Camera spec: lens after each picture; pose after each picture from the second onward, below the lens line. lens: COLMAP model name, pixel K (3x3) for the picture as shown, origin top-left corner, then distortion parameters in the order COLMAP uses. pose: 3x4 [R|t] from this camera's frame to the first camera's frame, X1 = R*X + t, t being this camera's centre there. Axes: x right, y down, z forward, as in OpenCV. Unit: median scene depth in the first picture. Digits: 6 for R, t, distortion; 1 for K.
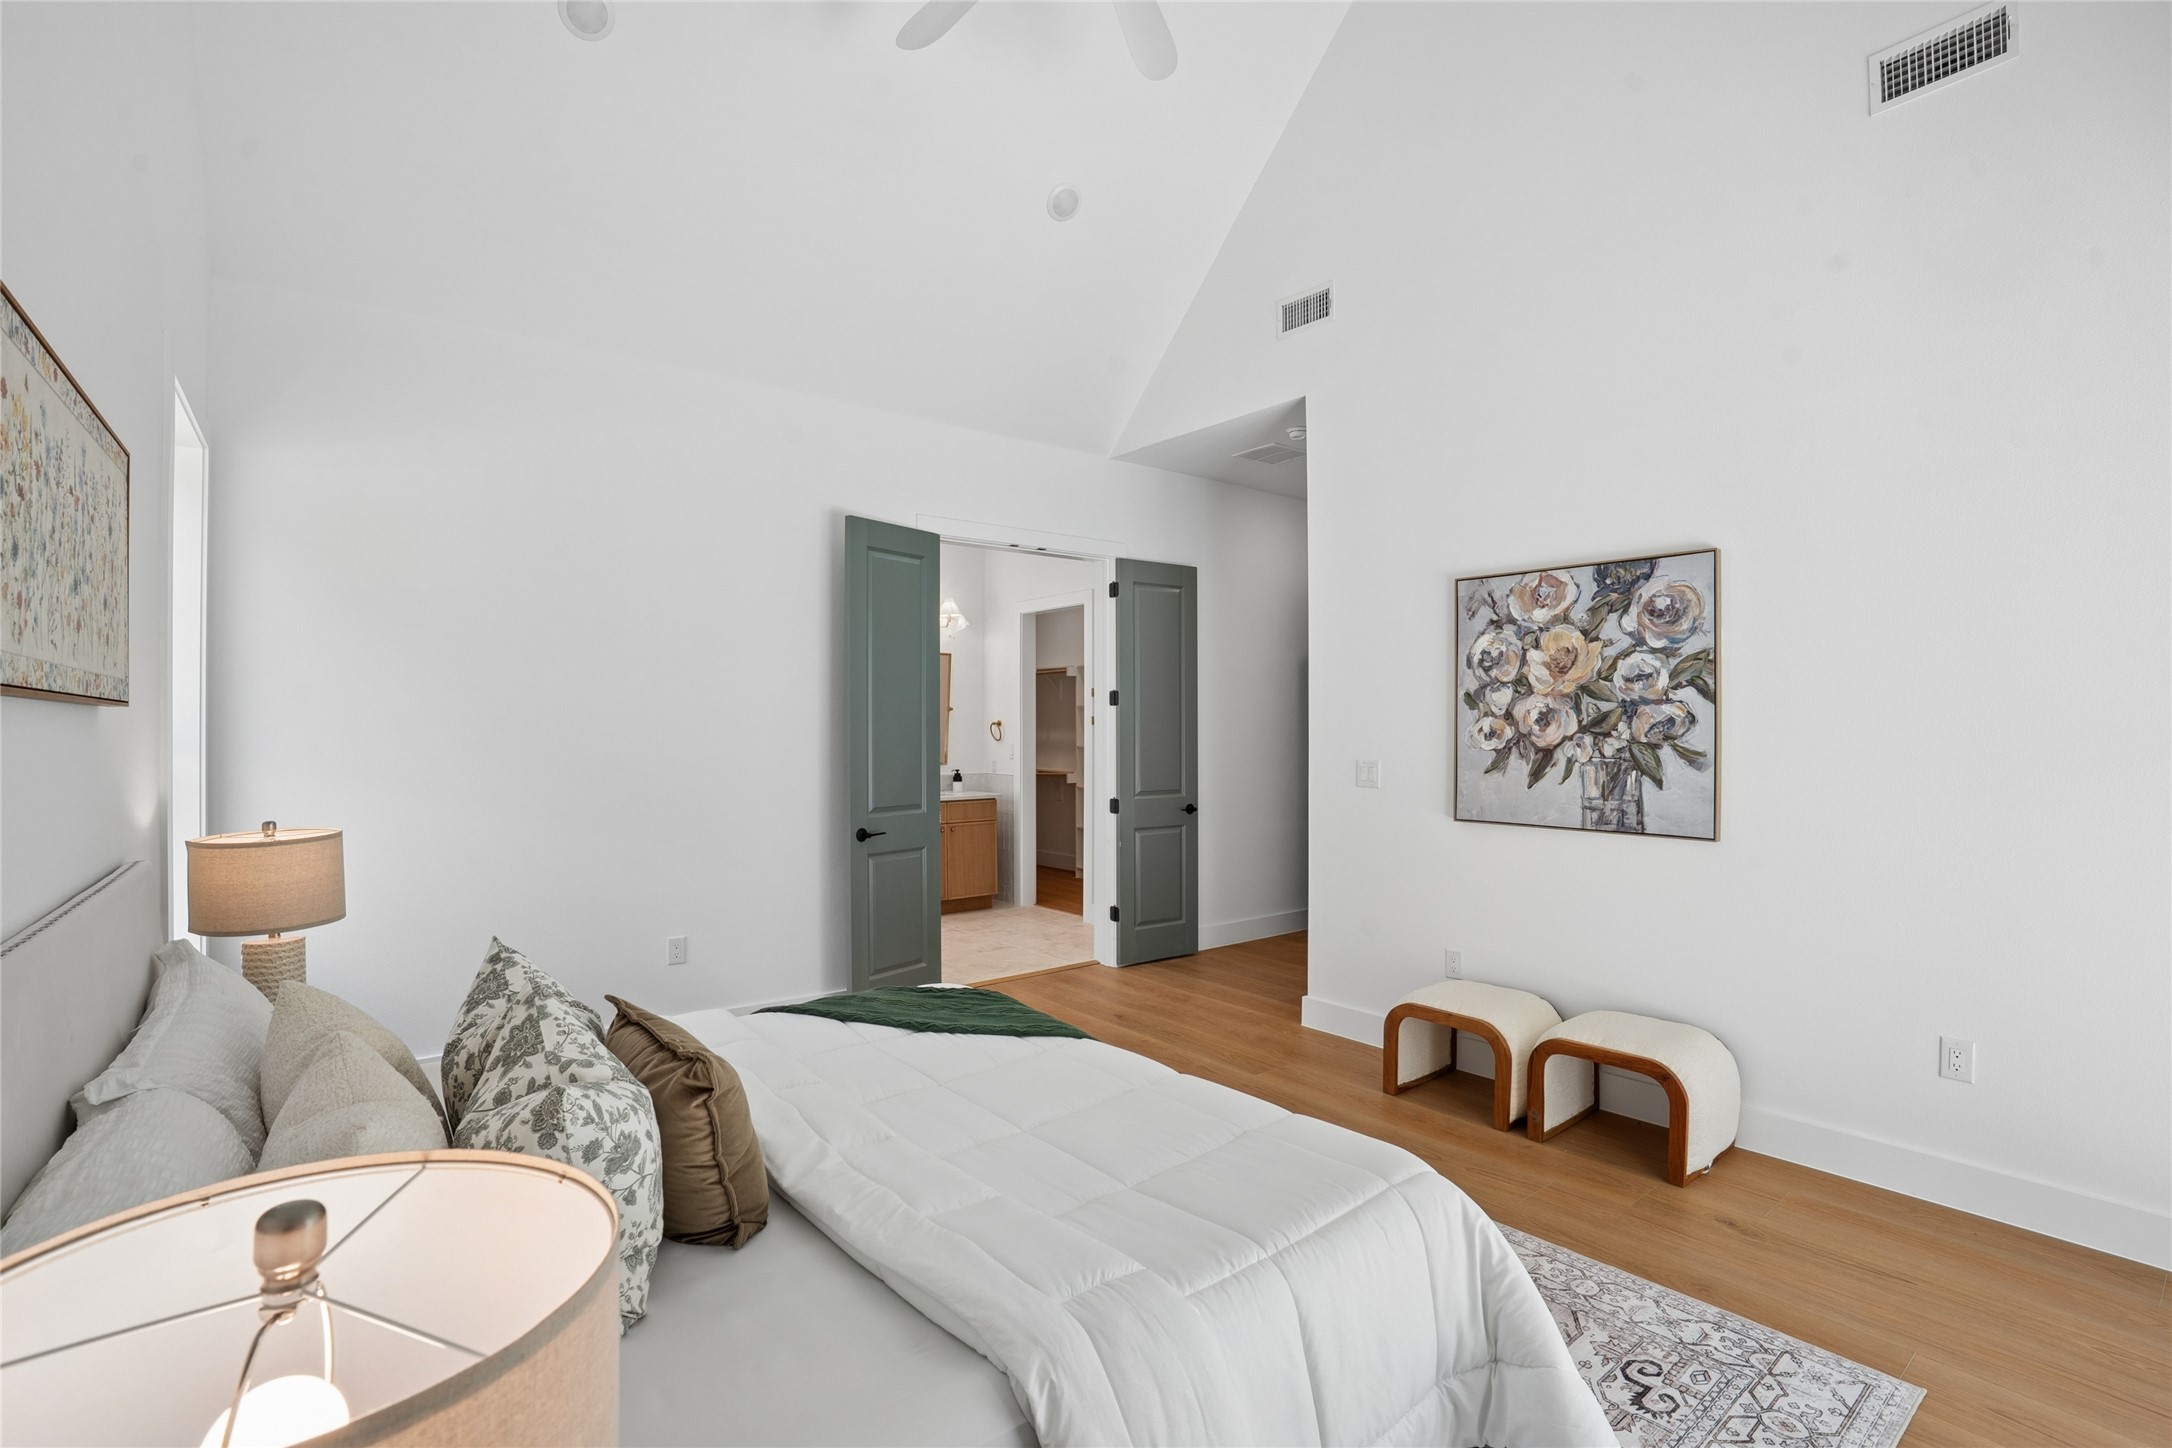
lens RADIAL K [[1007.3, 0, 1082.0], [0, 1007.3, 728.2], [0, 0, 1]] dist [-0.017910, 0.007108]
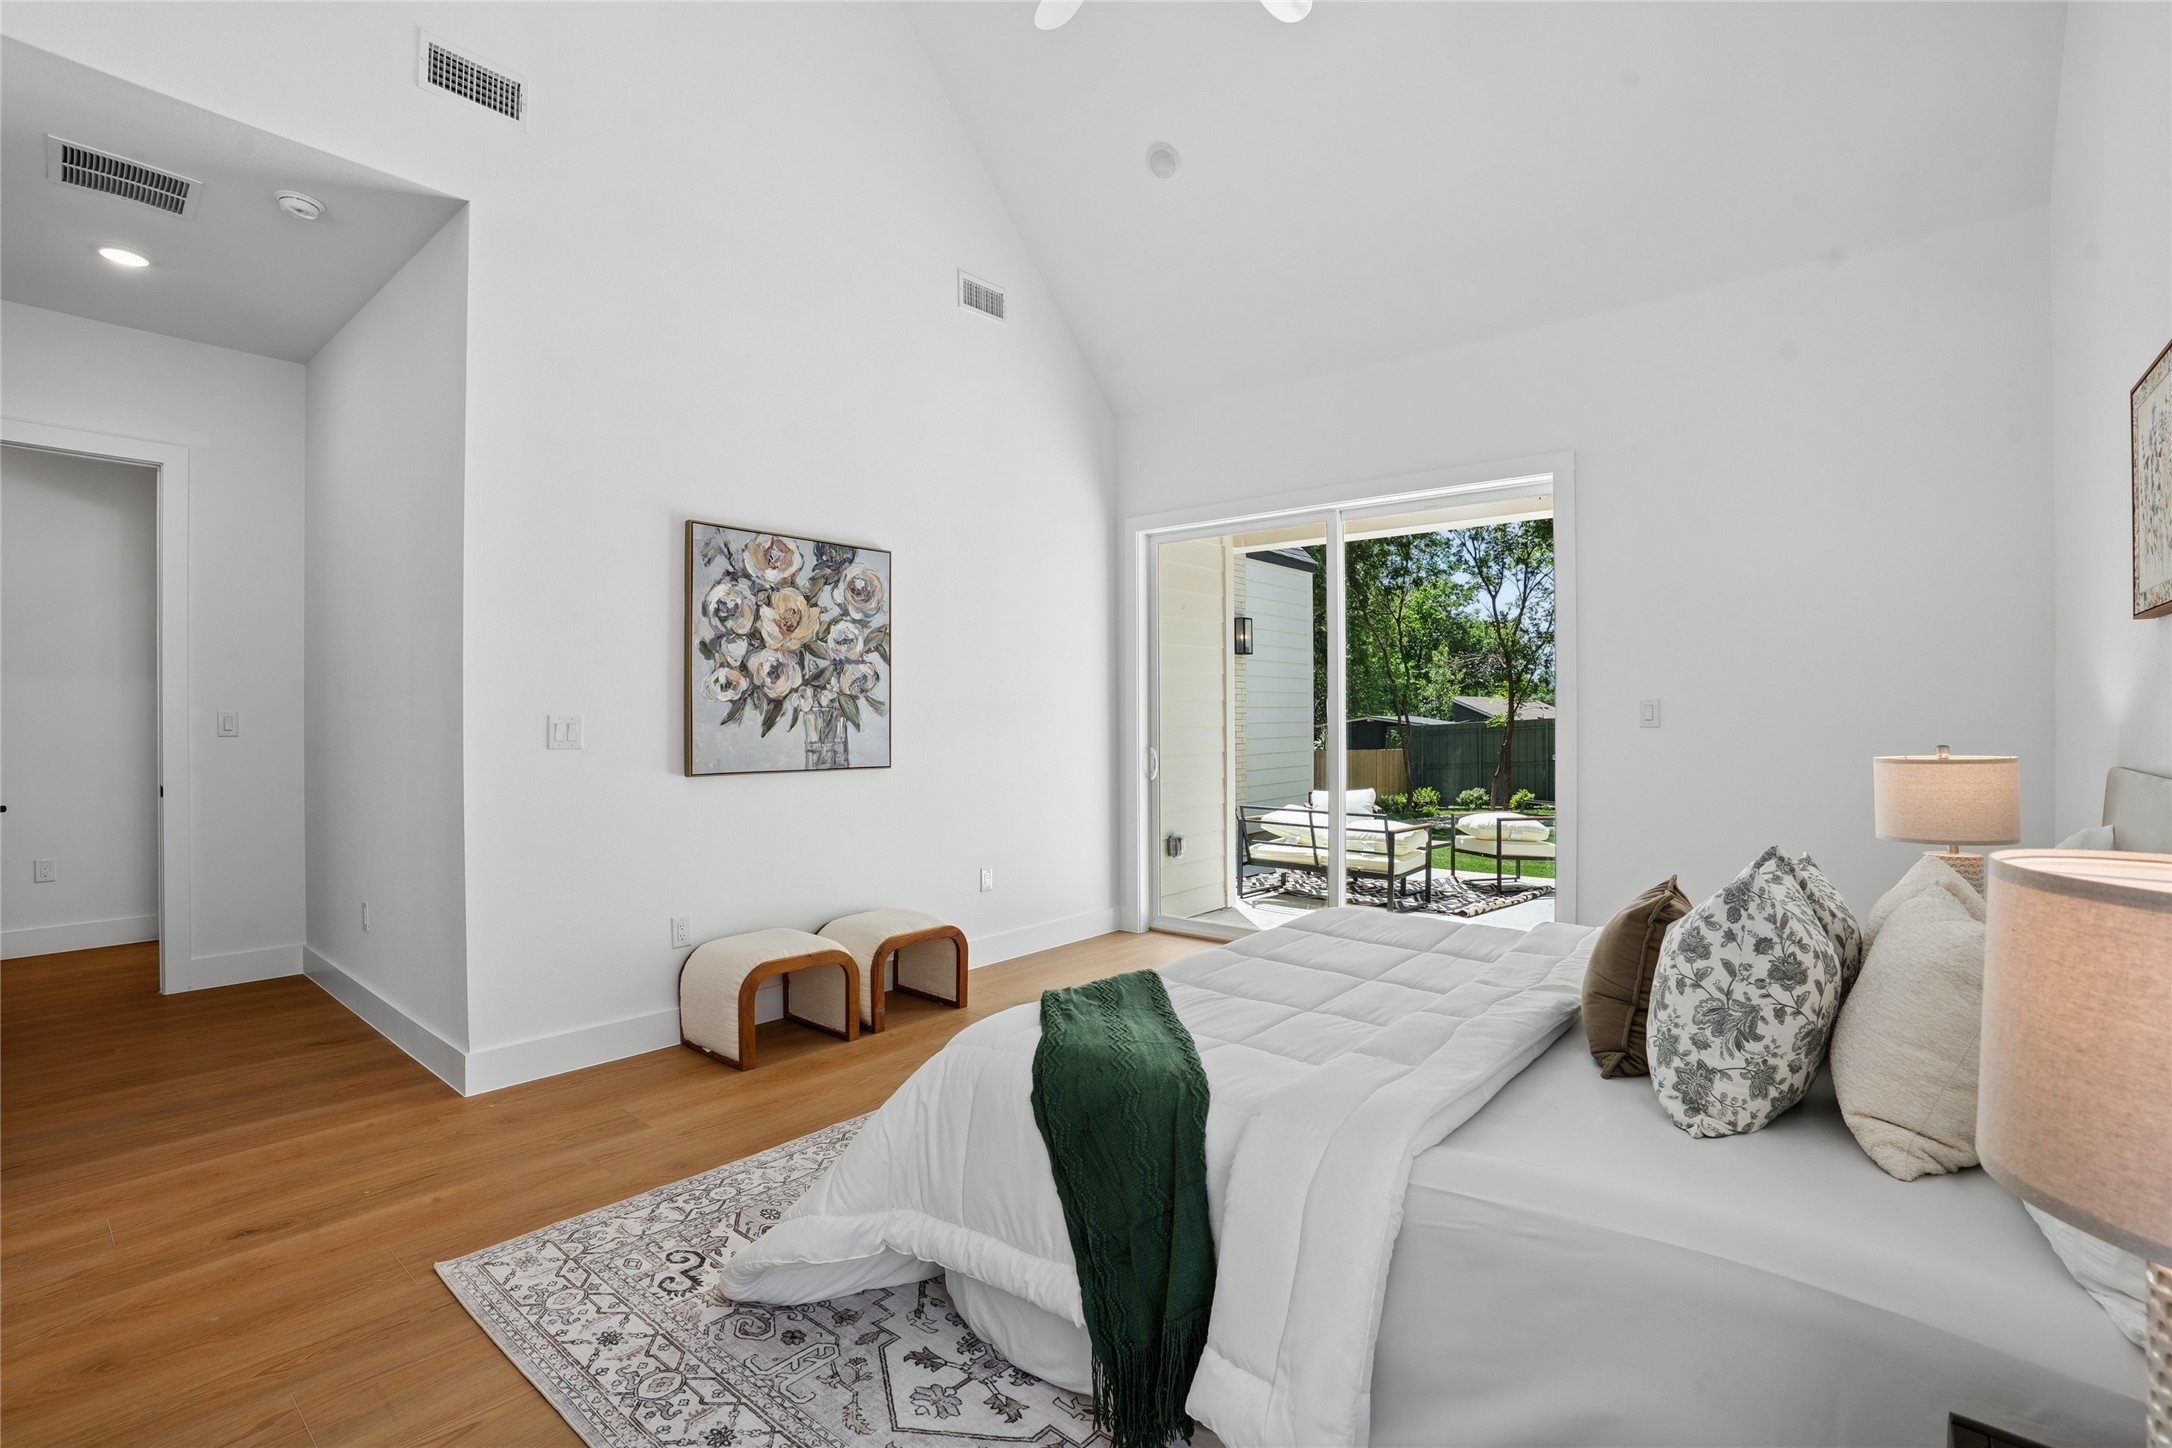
lens RADIAL K [[1007.3, 0, 1082.6], [0, 1007.3, 717.9], [0, 0, 1]] dist [-0.017910, 0.007108]
pose [[-0.166662, 0.010908, 0.985954, -0.670292], [0.011766, 0.999890, -0.009074, 0.054710], [-0.985944, 0.010088, -0.166772, 0.867592]]
